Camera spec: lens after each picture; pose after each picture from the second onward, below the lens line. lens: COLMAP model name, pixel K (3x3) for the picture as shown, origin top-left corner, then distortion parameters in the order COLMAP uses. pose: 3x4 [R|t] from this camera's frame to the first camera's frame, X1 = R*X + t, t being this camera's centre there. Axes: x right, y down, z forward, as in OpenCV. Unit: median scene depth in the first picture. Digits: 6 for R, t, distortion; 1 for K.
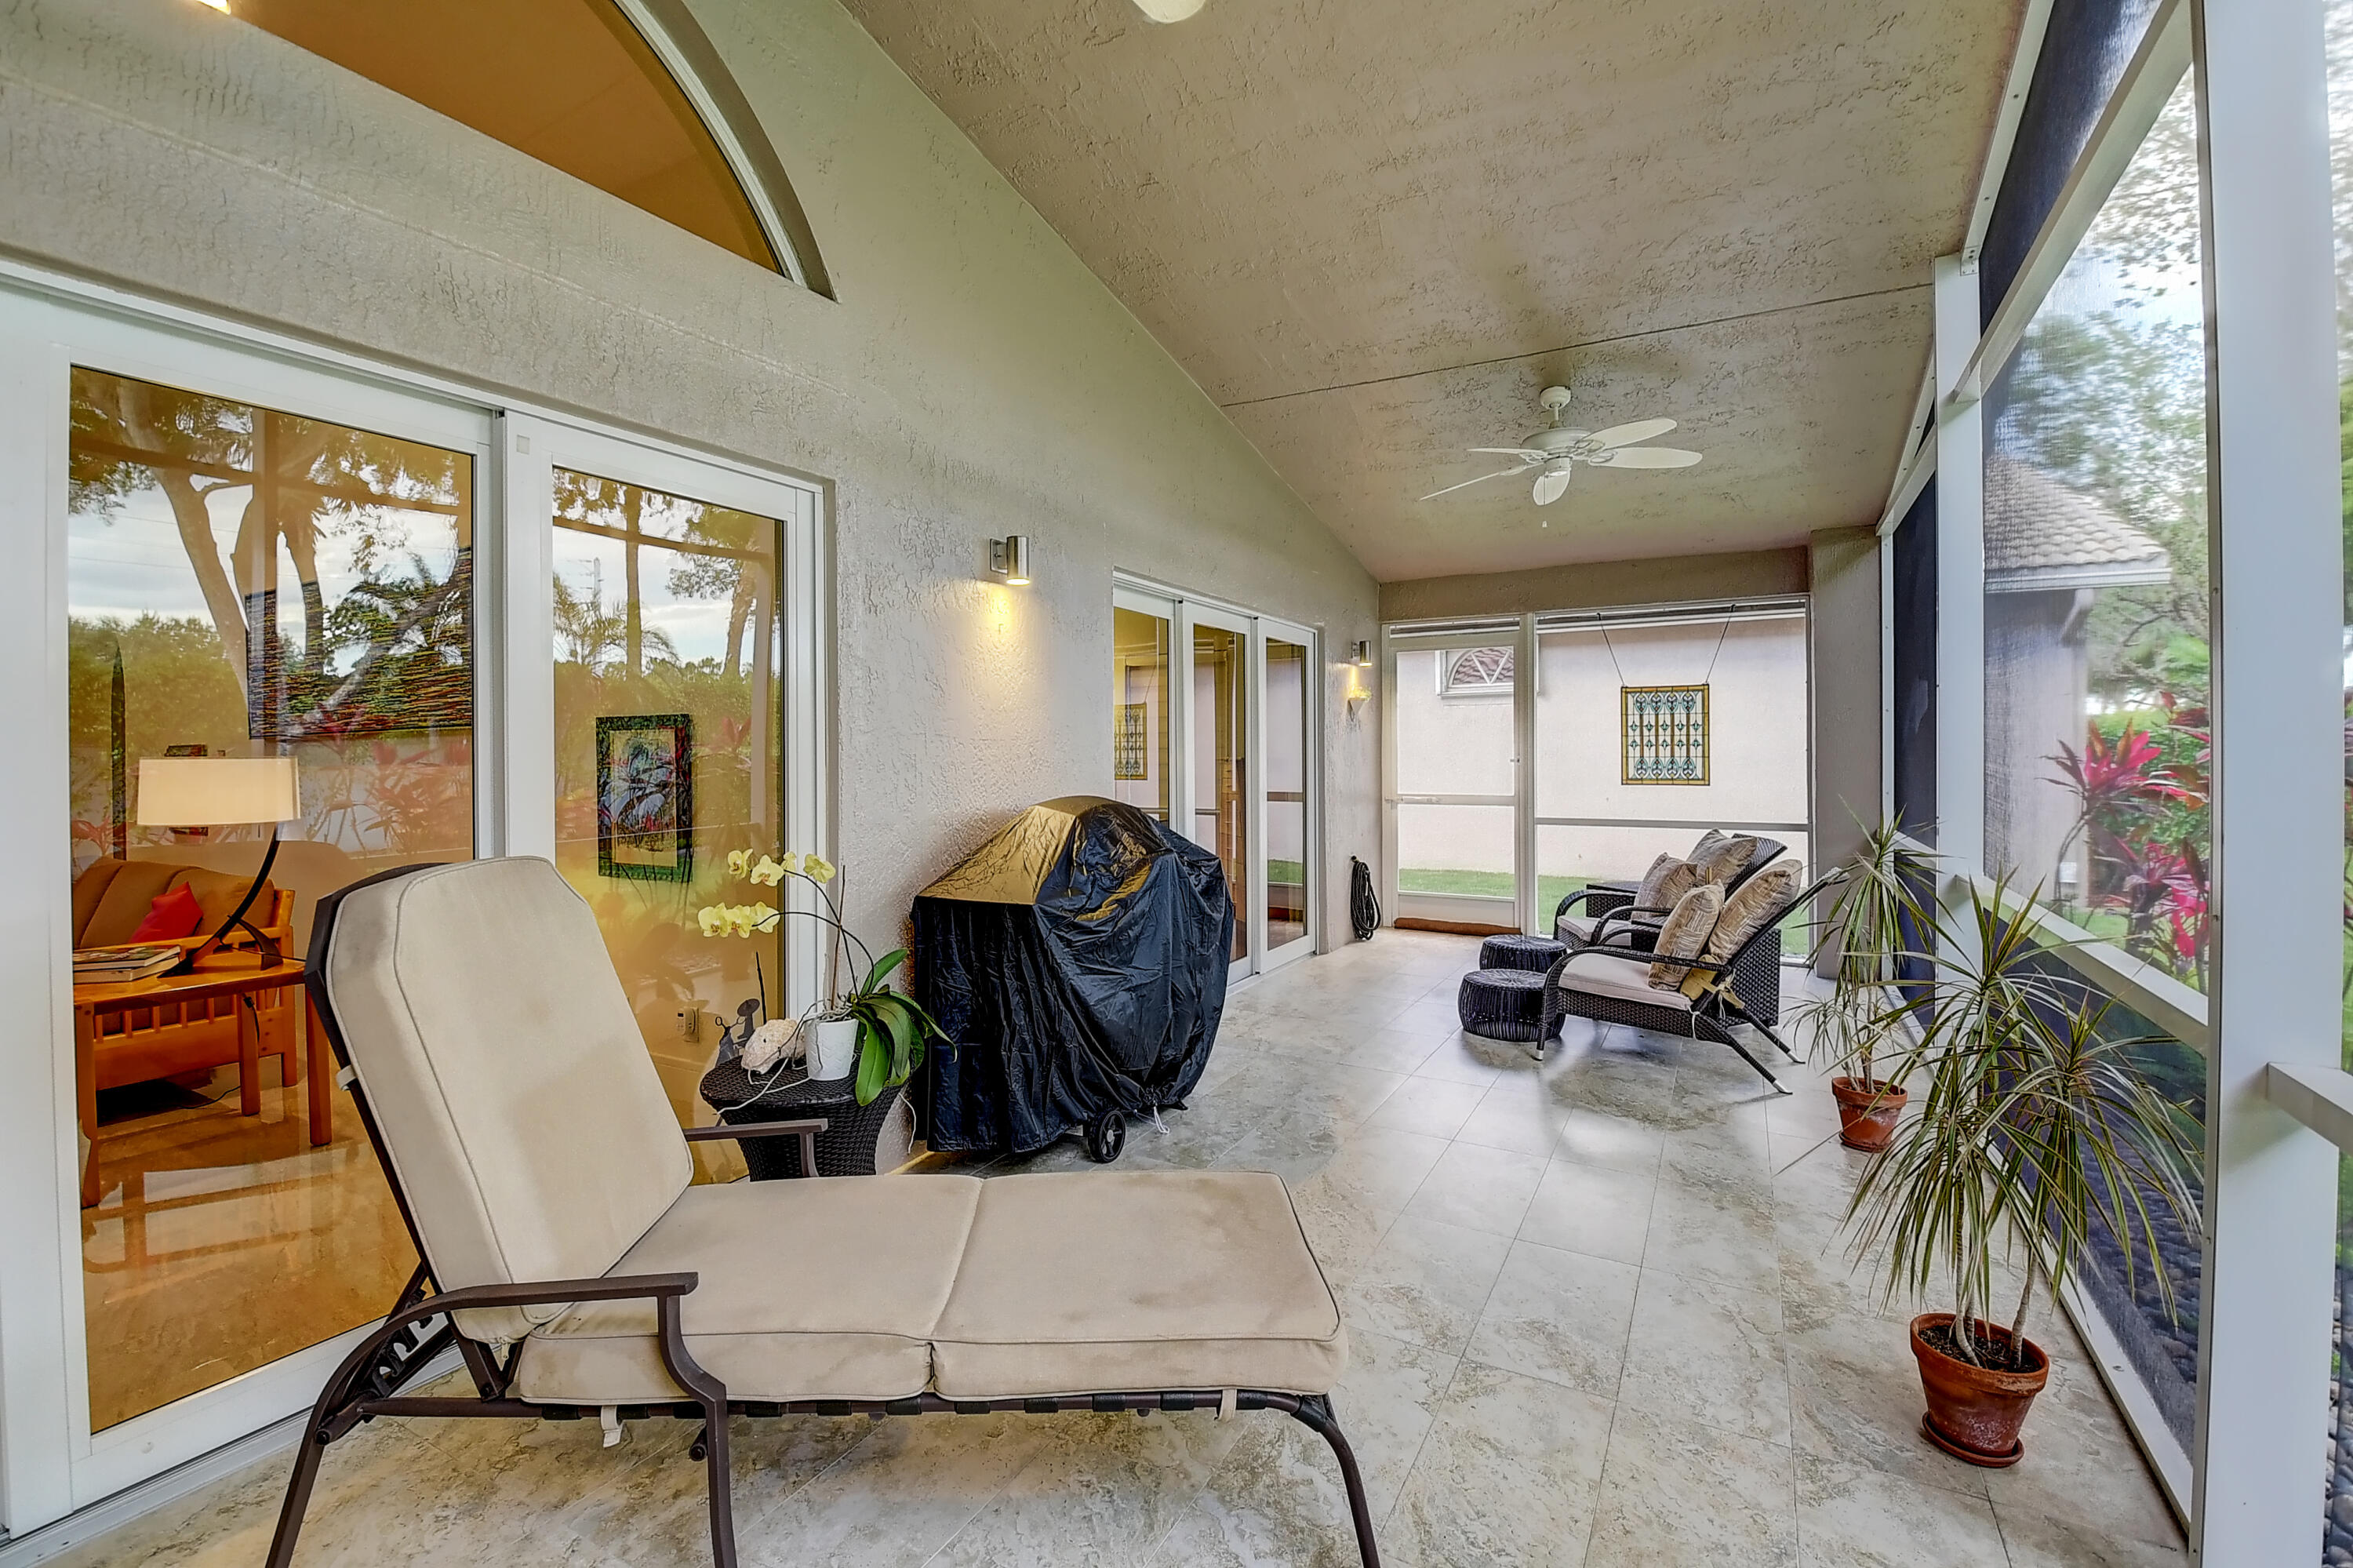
lens RADIAL K [[1033.4, 0, 1165.4], [0, 1033.4, 768.1], [0, 0, 1]] dist [-0.002324, -0.013266]
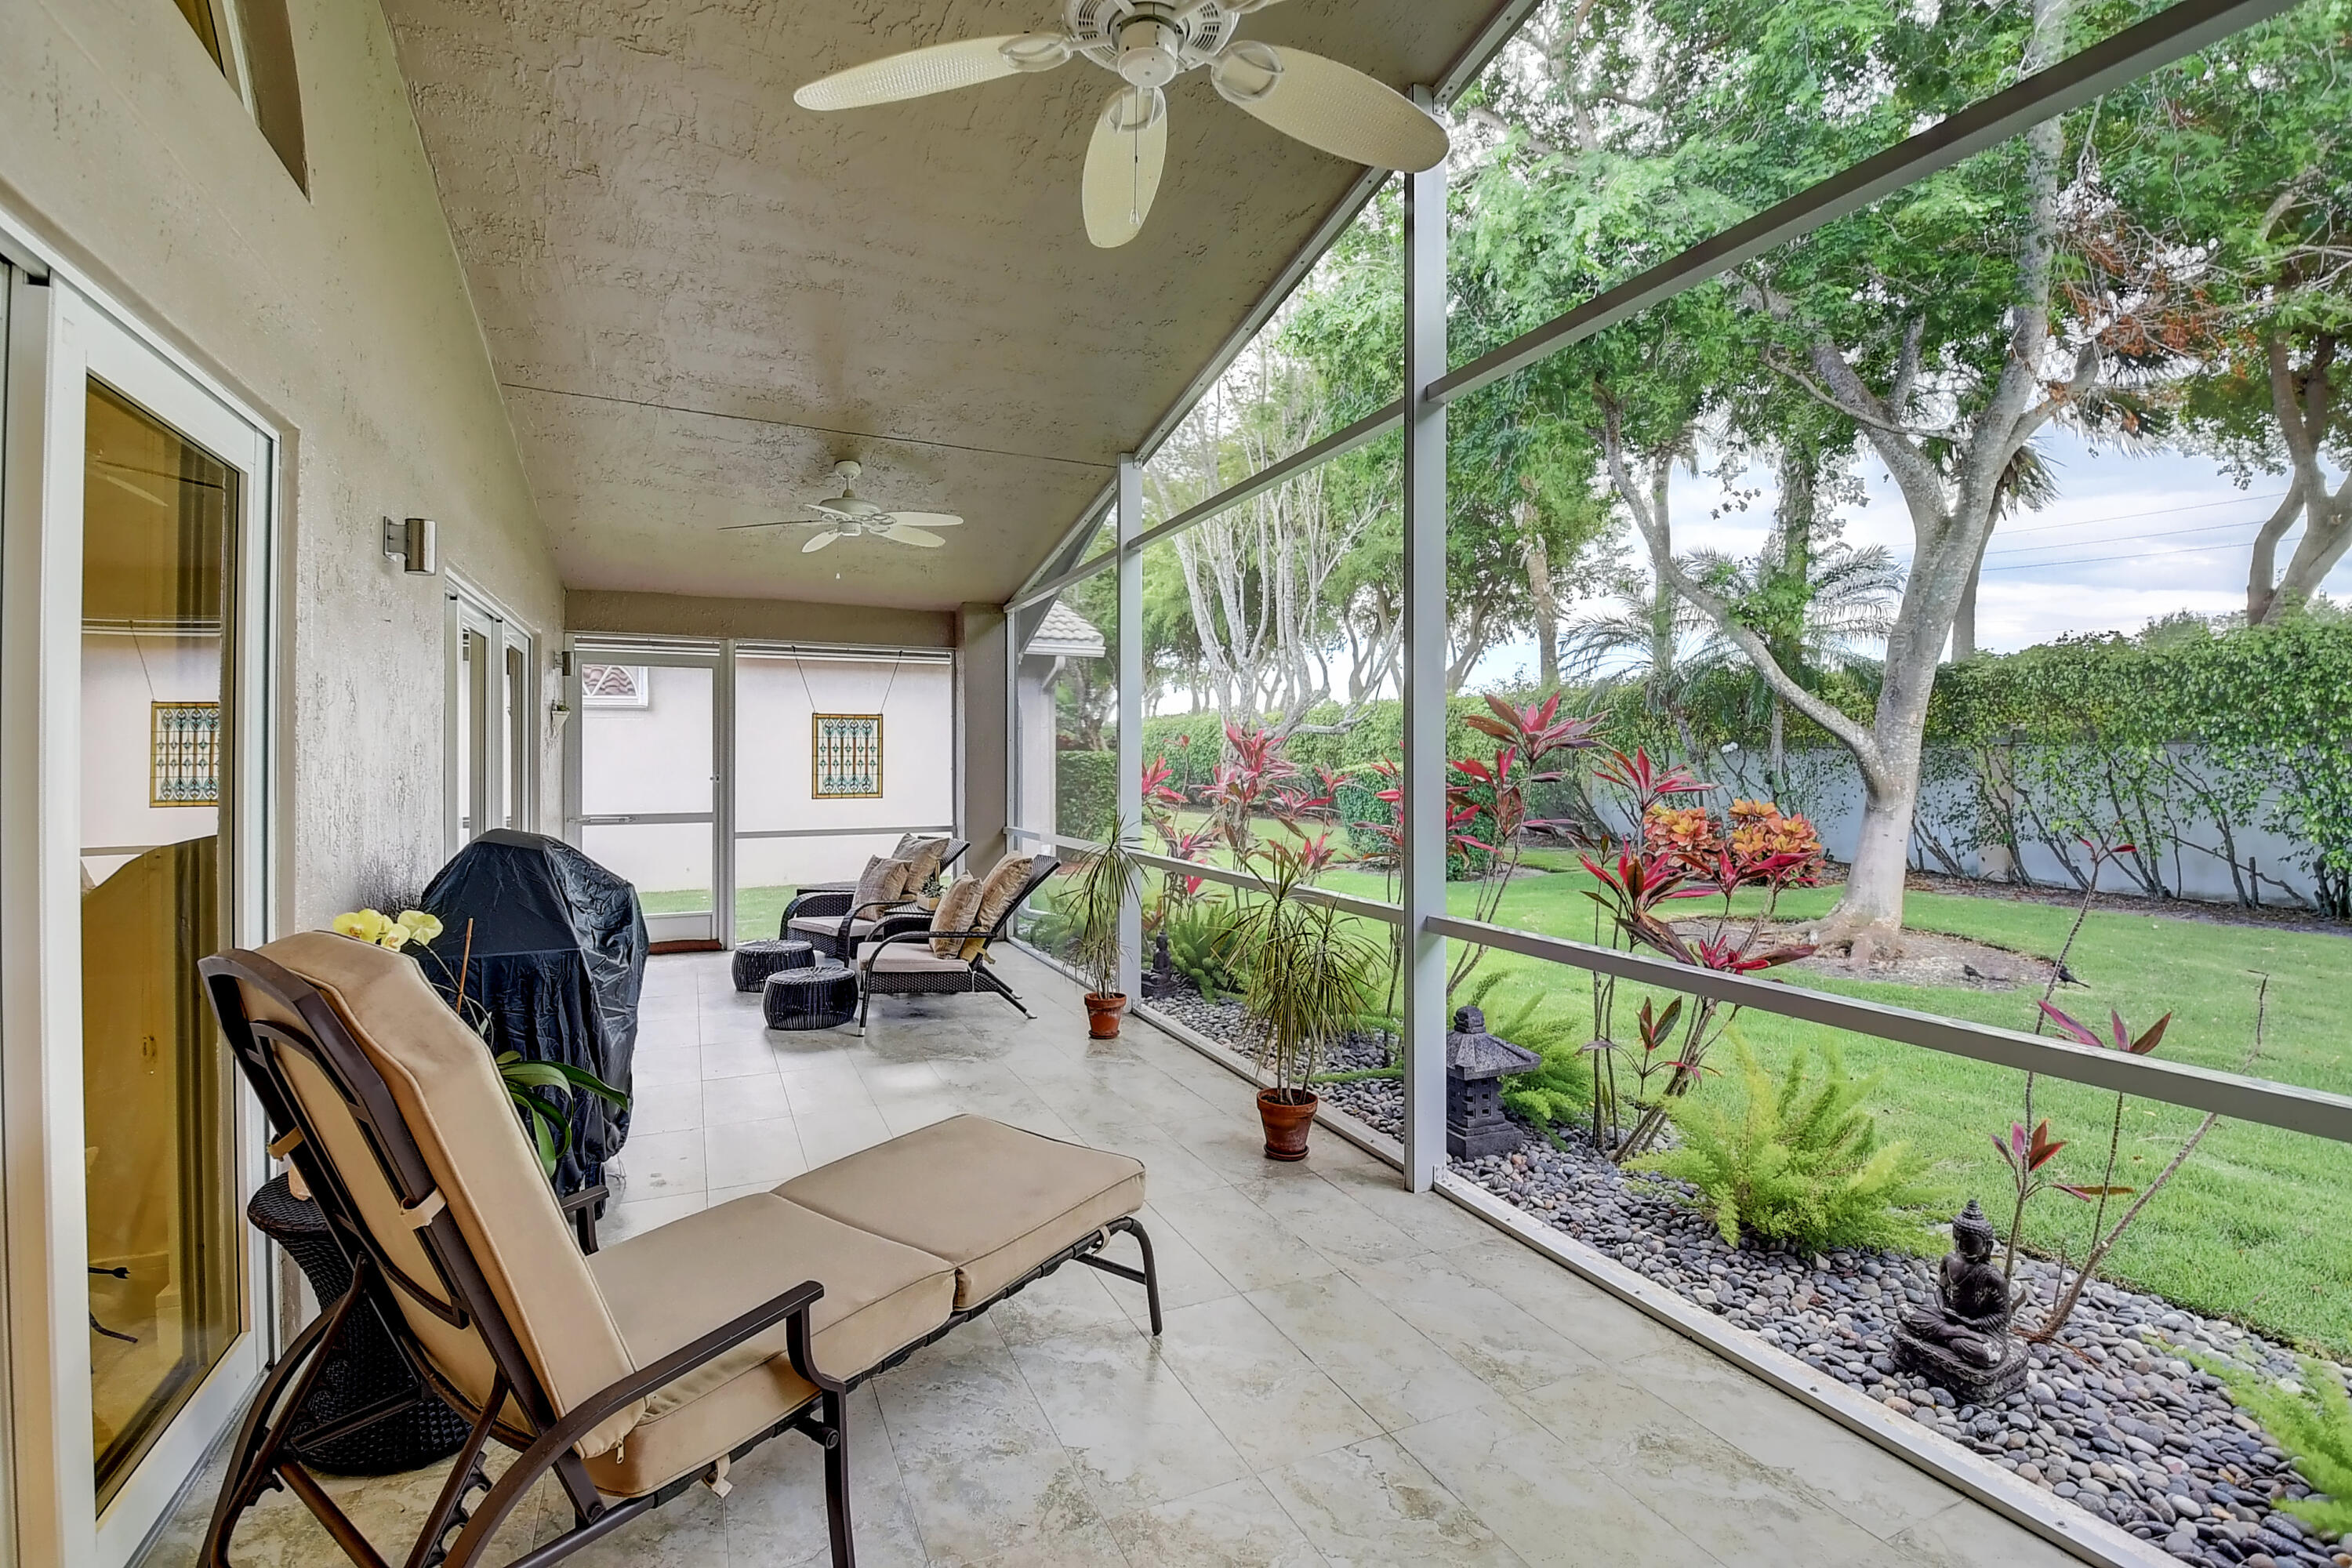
lens RADIAL K [[1033.0, 0, 1160.2], [0, 1033.0, 772.3], [0, 0, 1]] dist [-0.002324, -0.013266]
pose [[0.596460, -0.004689, 0.802629, -0.282537], [0.010575, 0.999942, -0.002017, -0.008023], [-0.802573, 0.009691, 0.596475, 0.017779]]
